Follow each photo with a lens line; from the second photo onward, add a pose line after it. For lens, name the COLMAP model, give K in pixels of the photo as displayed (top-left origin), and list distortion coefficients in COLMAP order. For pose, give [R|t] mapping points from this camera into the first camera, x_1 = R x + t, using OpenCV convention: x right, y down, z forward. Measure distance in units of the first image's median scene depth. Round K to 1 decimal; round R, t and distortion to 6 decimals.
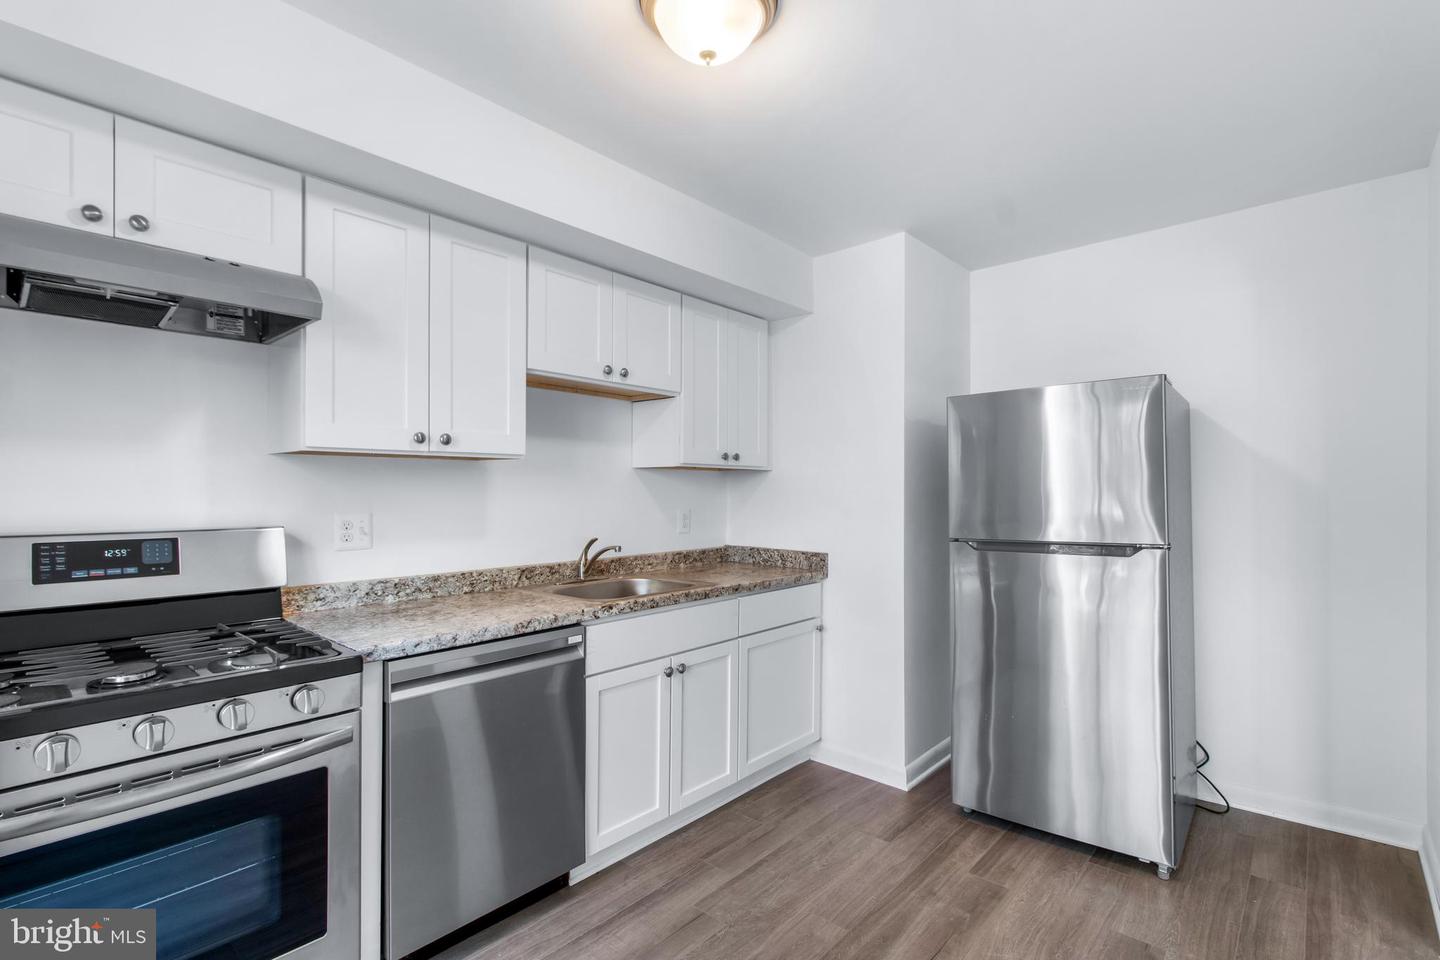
lens RADIAL K [[687.3, 0, 736.7], [0, 687.3, 485.4], [0, 0, 1]] dist [0.010697, -0.000235]
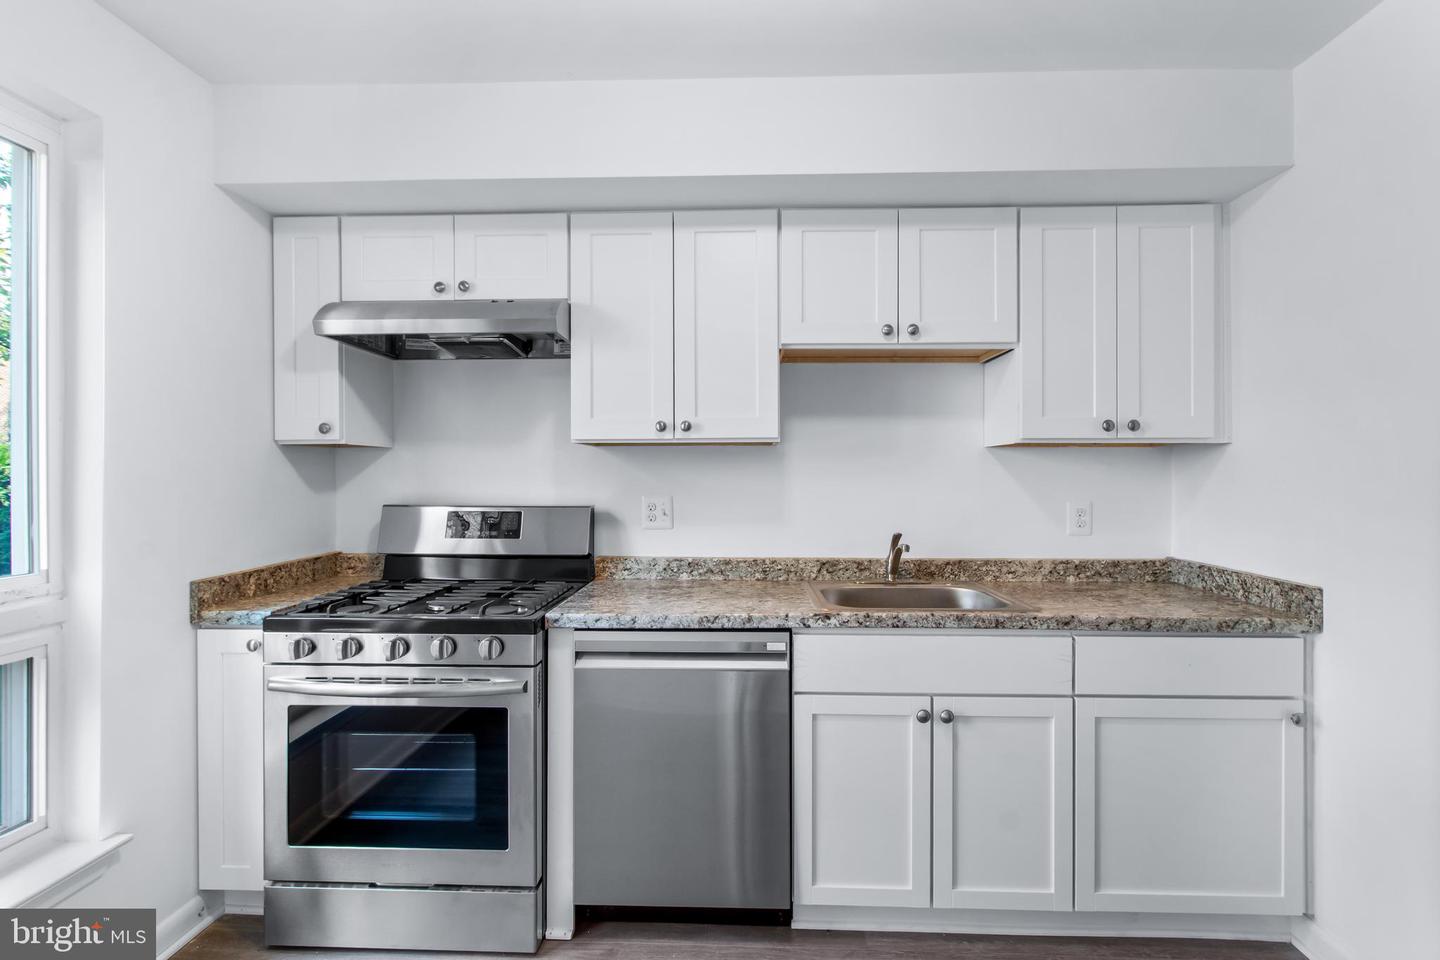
lens RADIAL K [[663.1, 0, 726.0], [0, 663.1, 476.0], [0, 0, 1]] dist [0.002684, -0.000110]
pose [[0.615692, -0.005703, -0.787966, 0.328810], [0.006257, 0.999978, -0.002349, 0.008341], [0.787962, -0.003484, 0.615714, 0.368706]]
